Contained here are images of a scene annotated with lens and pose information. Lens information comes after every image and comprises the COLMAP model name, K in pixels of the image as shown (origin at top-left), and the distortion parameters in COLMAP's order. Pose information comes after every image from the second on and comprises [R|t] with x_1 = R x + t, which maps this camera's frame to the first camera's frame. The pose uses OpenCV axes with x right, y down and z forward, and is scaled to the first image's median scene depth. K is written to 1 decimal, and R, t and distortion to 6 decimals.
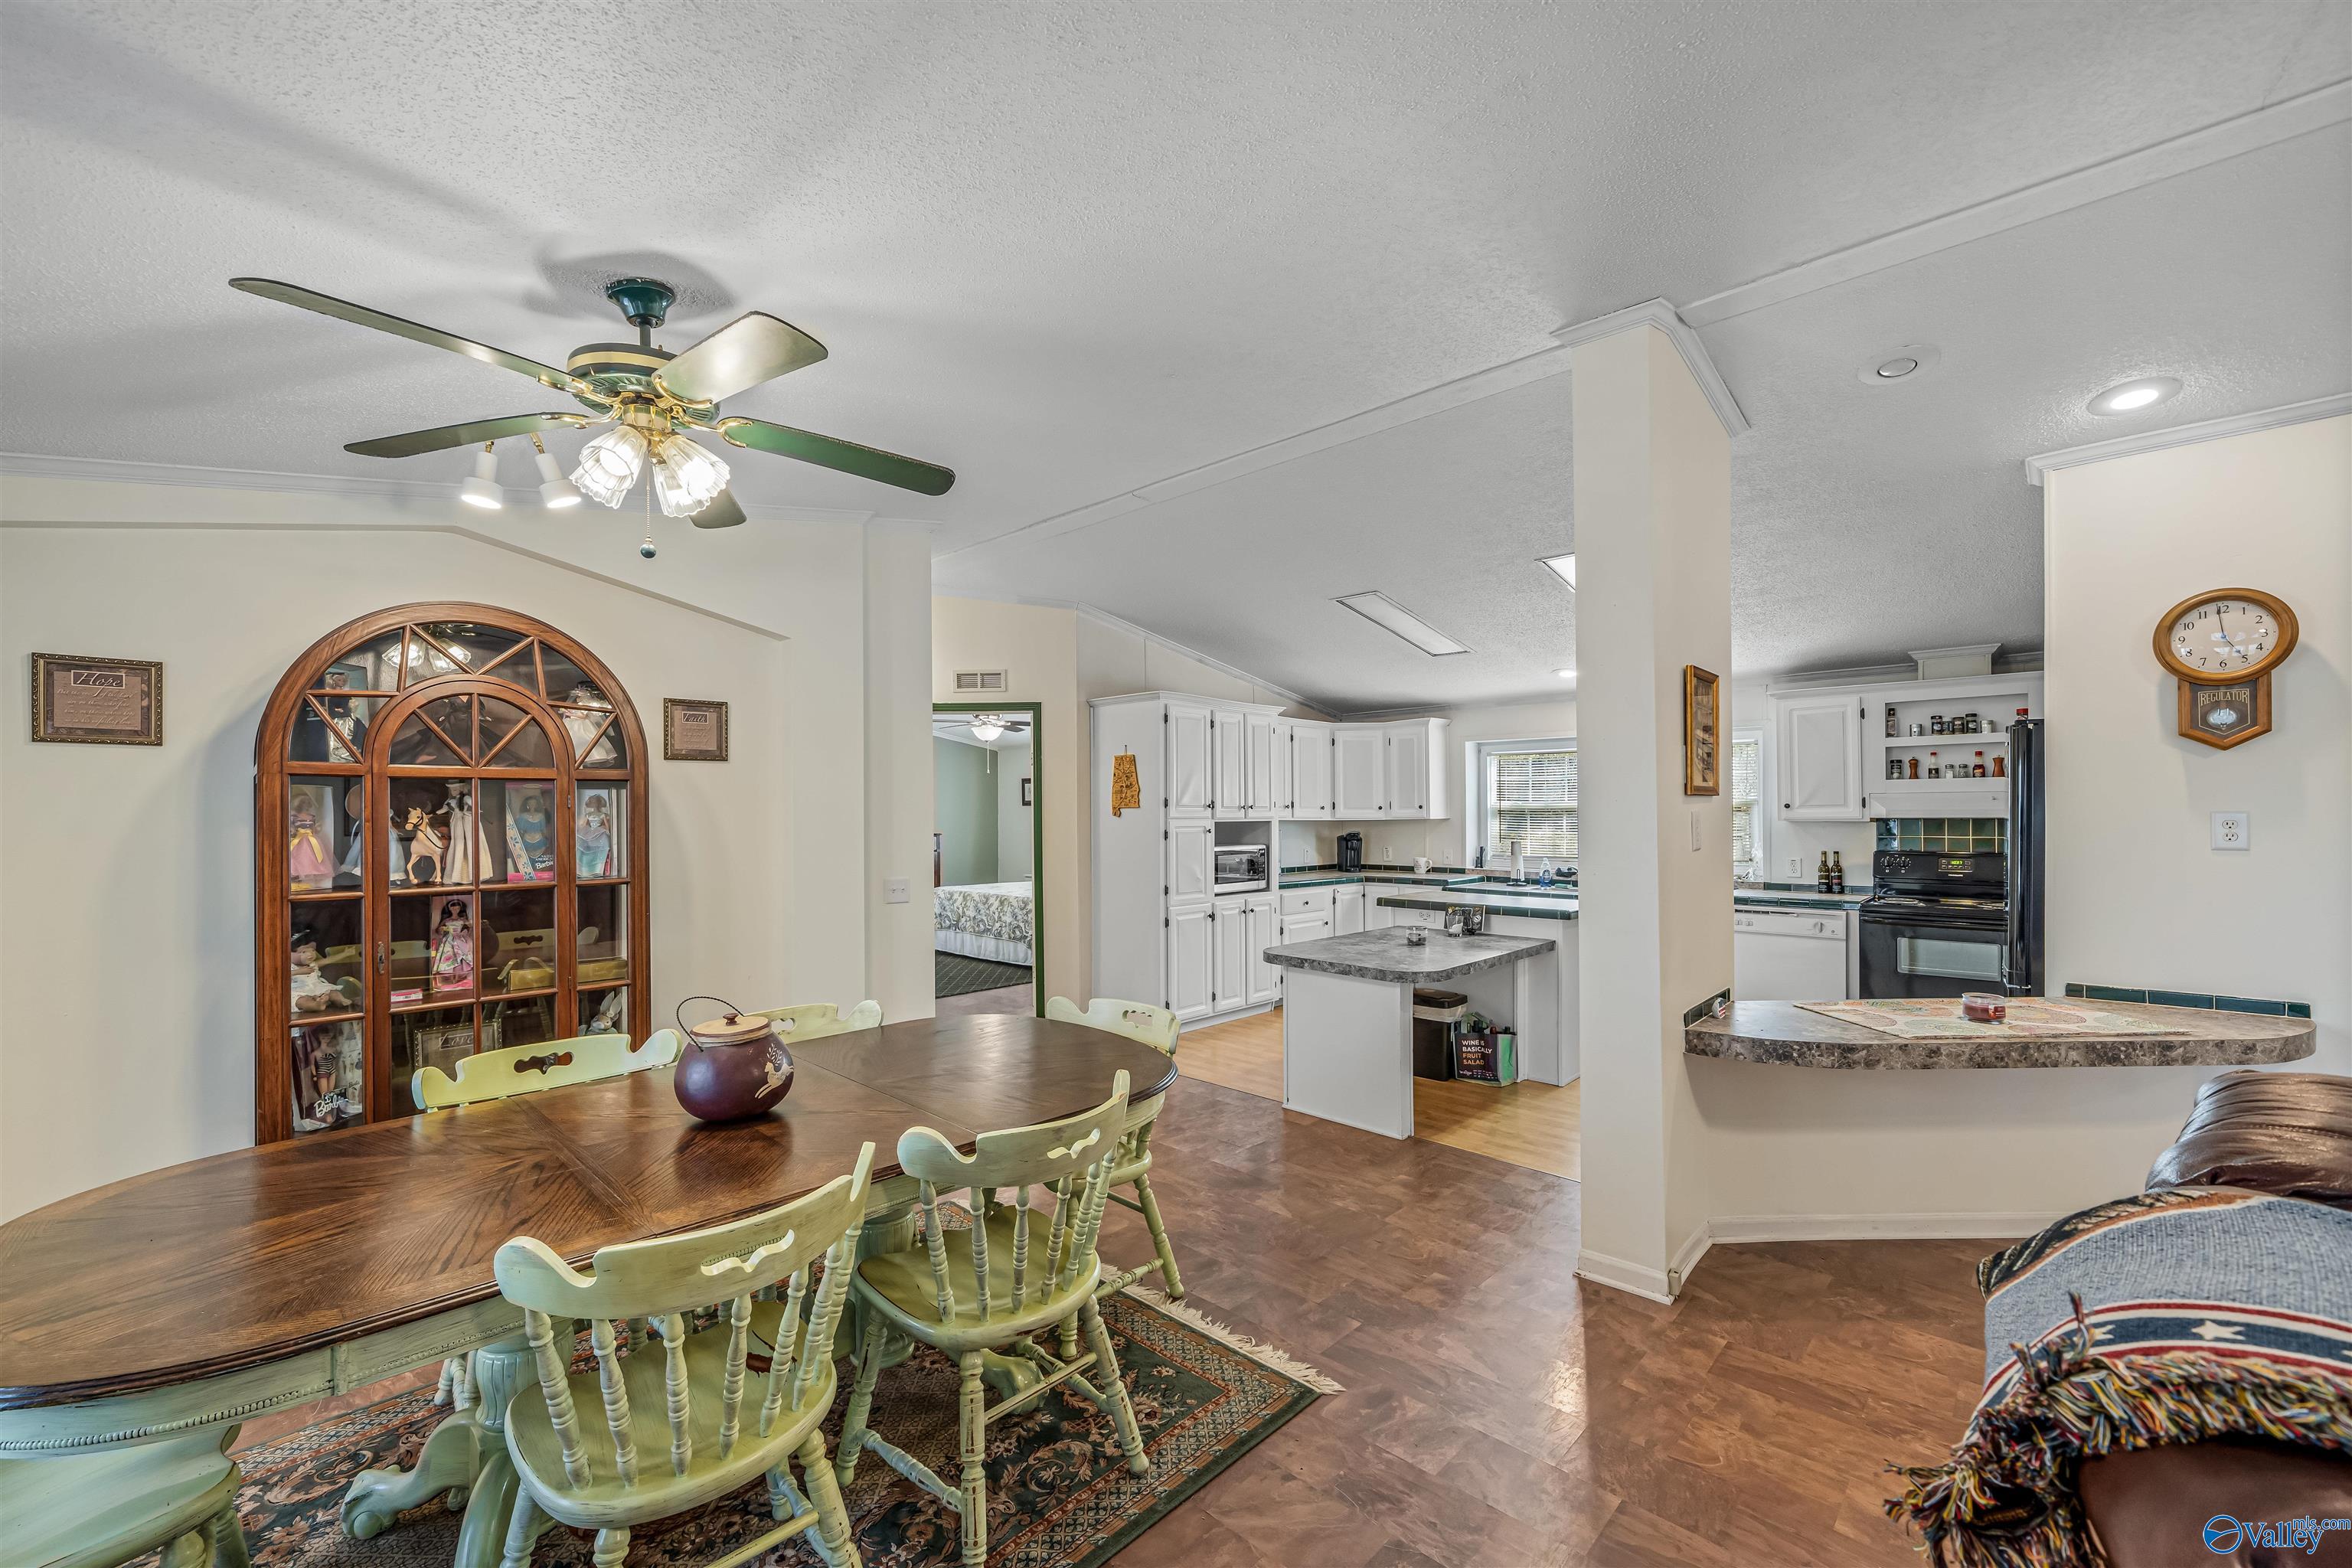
lens RADIAL K [[927.9, 0, 1169.9], [0, 927.9, 807.8], [0, 0, 1]] dist [0.000394, 0.000091]
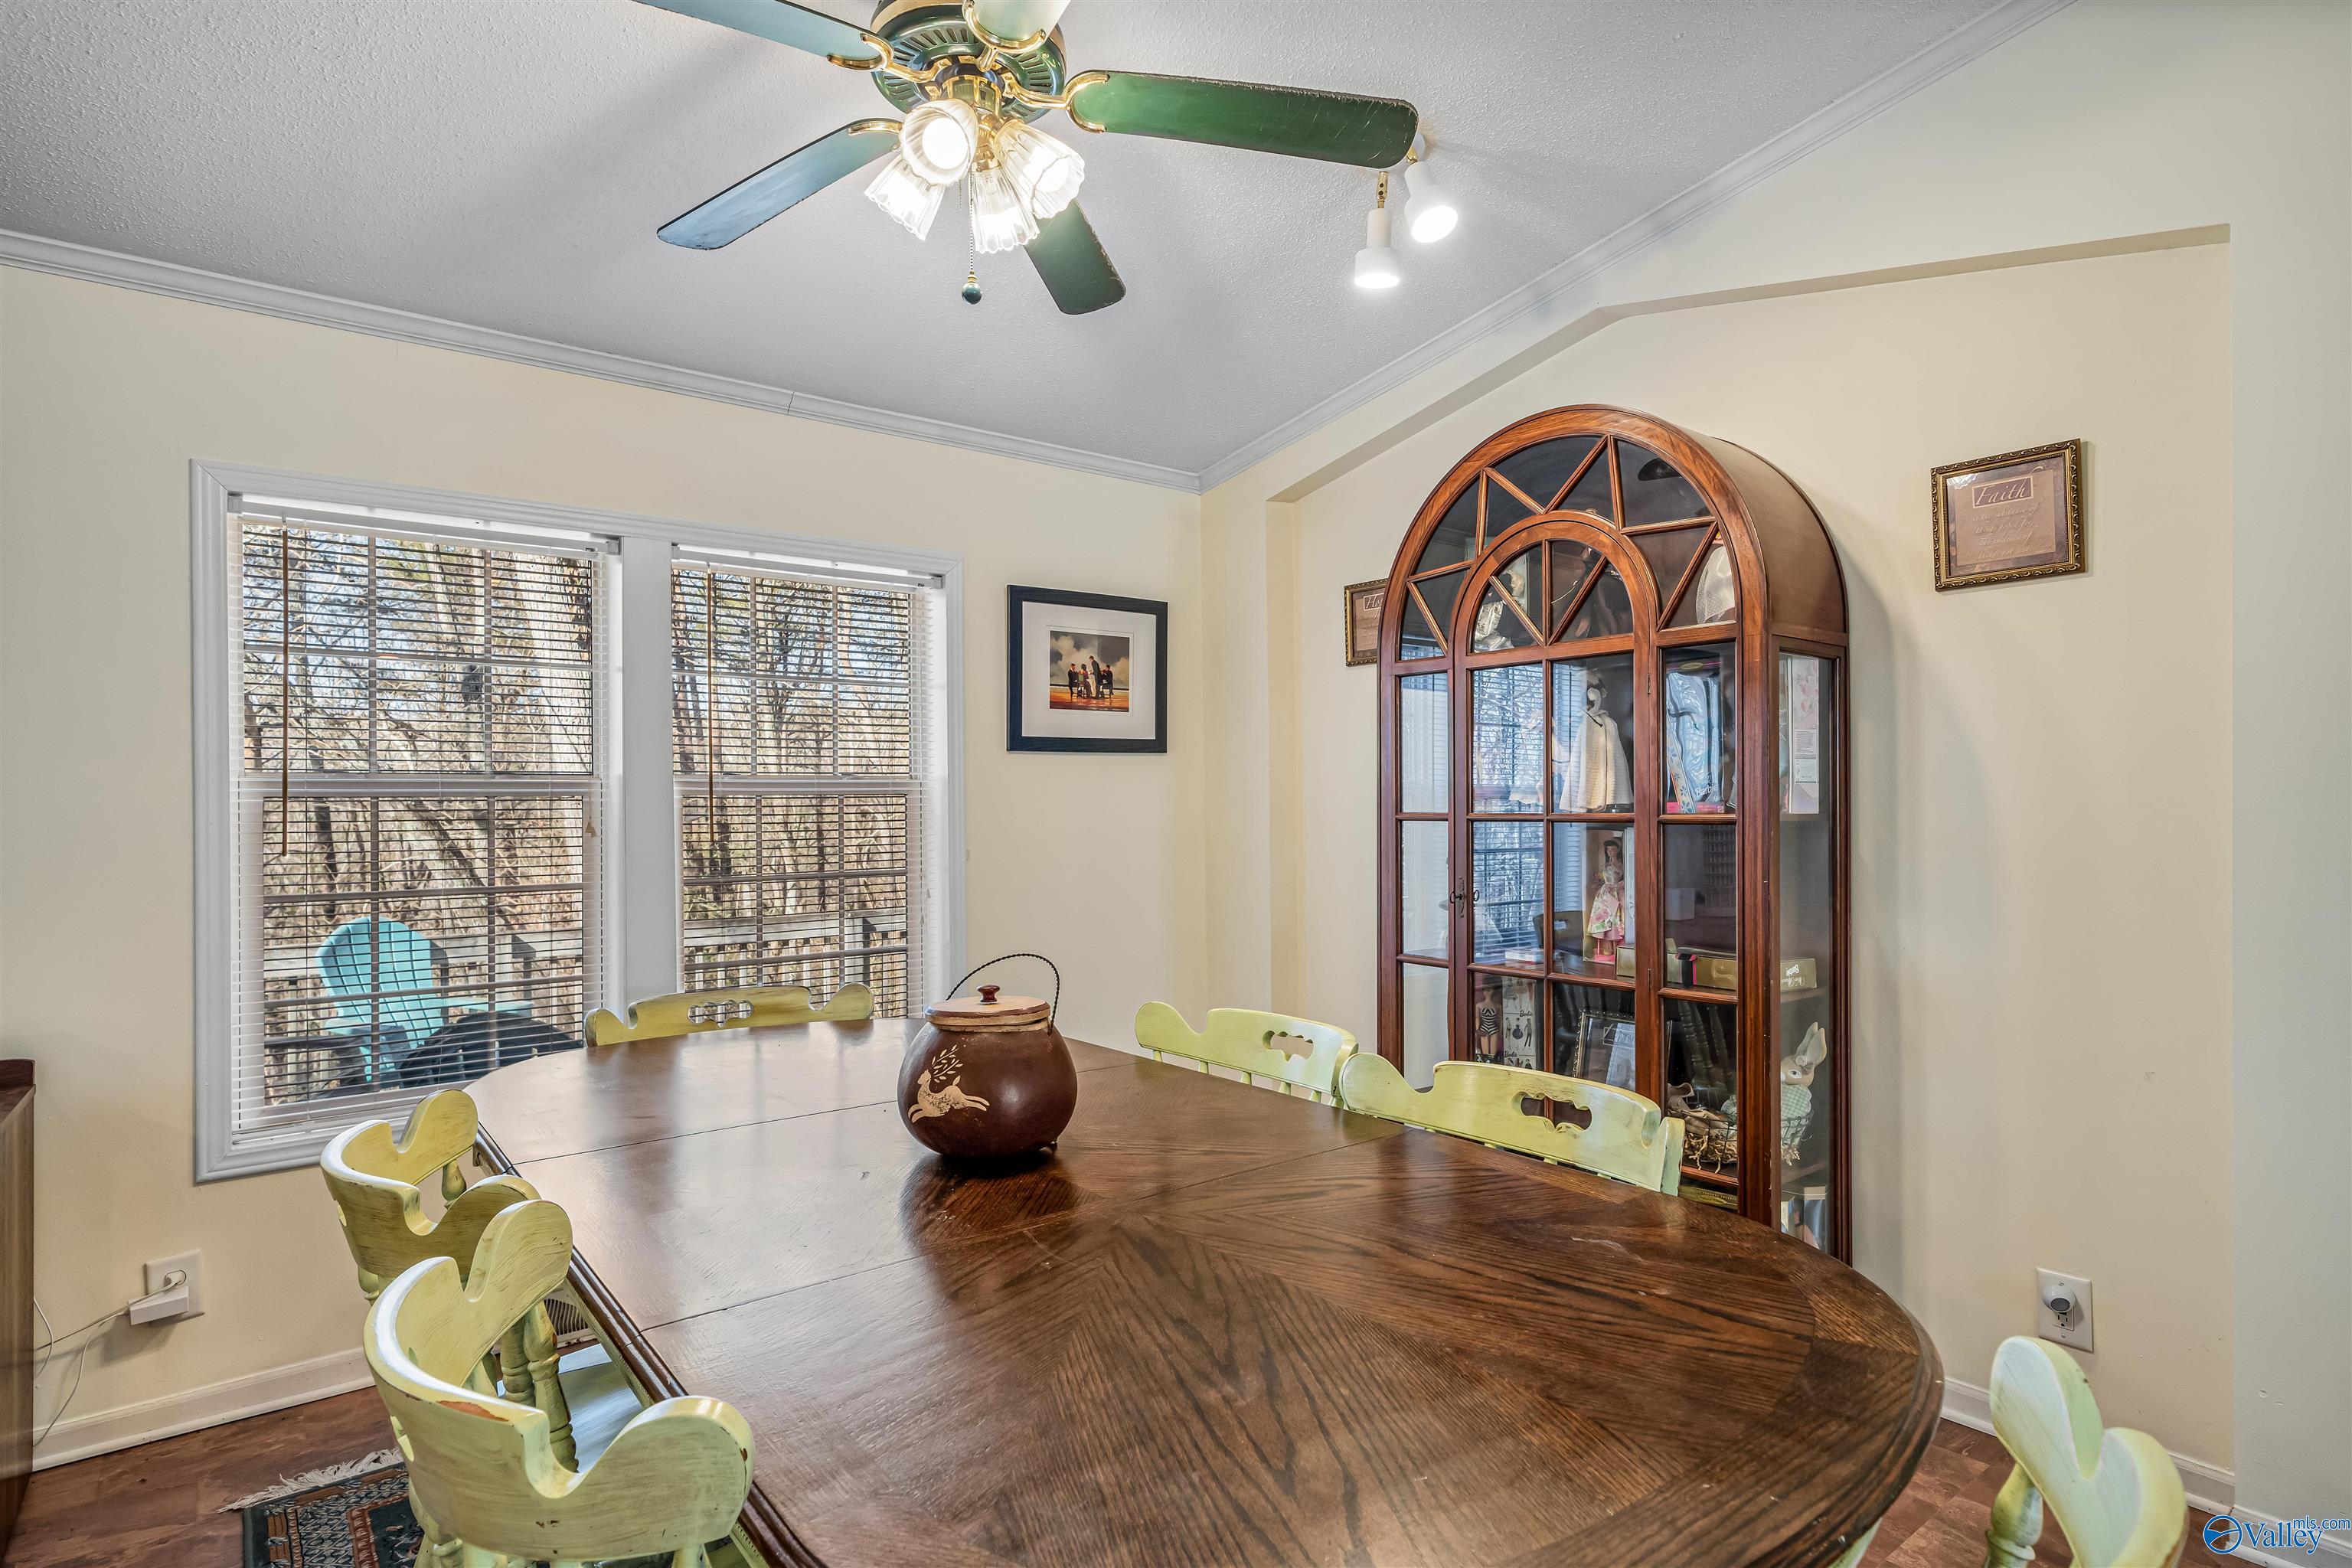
lens RADIAL K [[1211.1, 0, 1176.0], [0, 1211.1, 784.0], [0, 0, 1]] dist [0.018190, -0.000032]
pose [[-0.132045, -0.001515, -0.991243, 0.188096], [0.014977, 0.999882, -0.003523, 0.055855], [0.991131, -0.015311, -0.132006, 0.780487]]
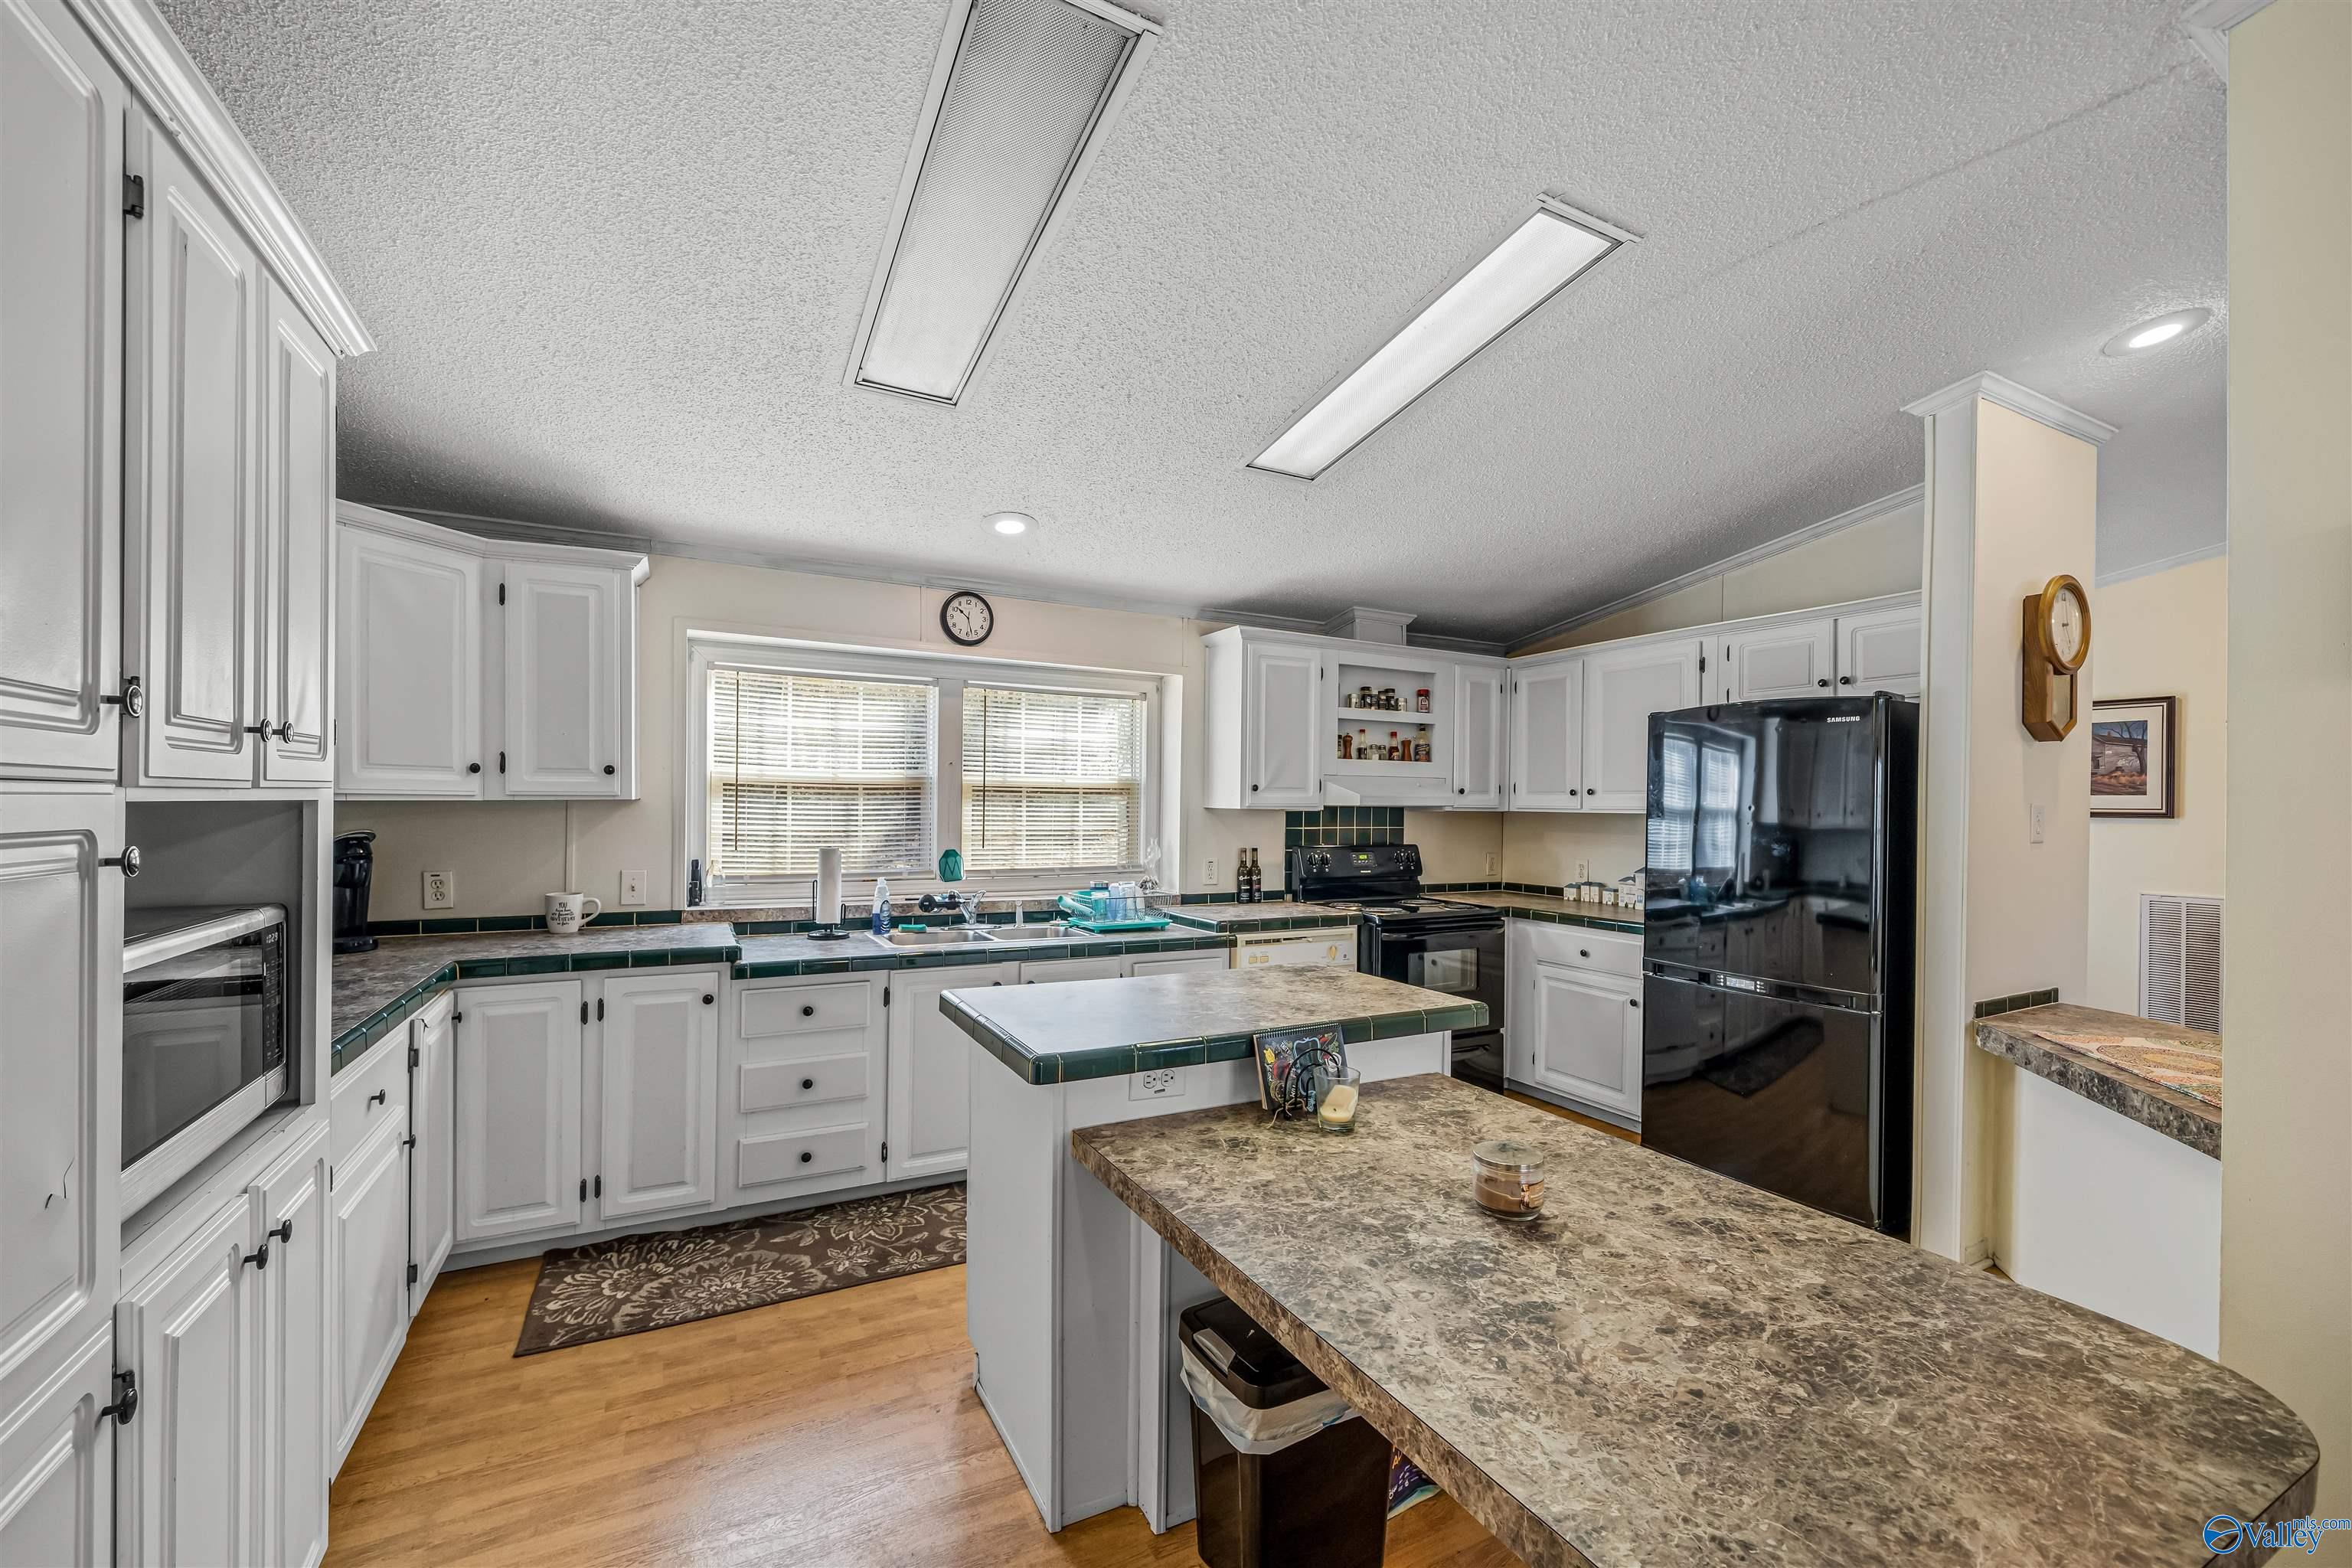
lens RADIAL K [[954.1, 0, 1170.5], [0, 954.1, 806.0], [0, 0, 1]] dist [0.002846, 0.000072]
pose [[0.311671, 0.004929, 0.950177, -0.108641], [-0.020504, 0.999789, 0.001539, 0.022479], [-0.949969, -0.019962, 0.311706, 1.495877]]
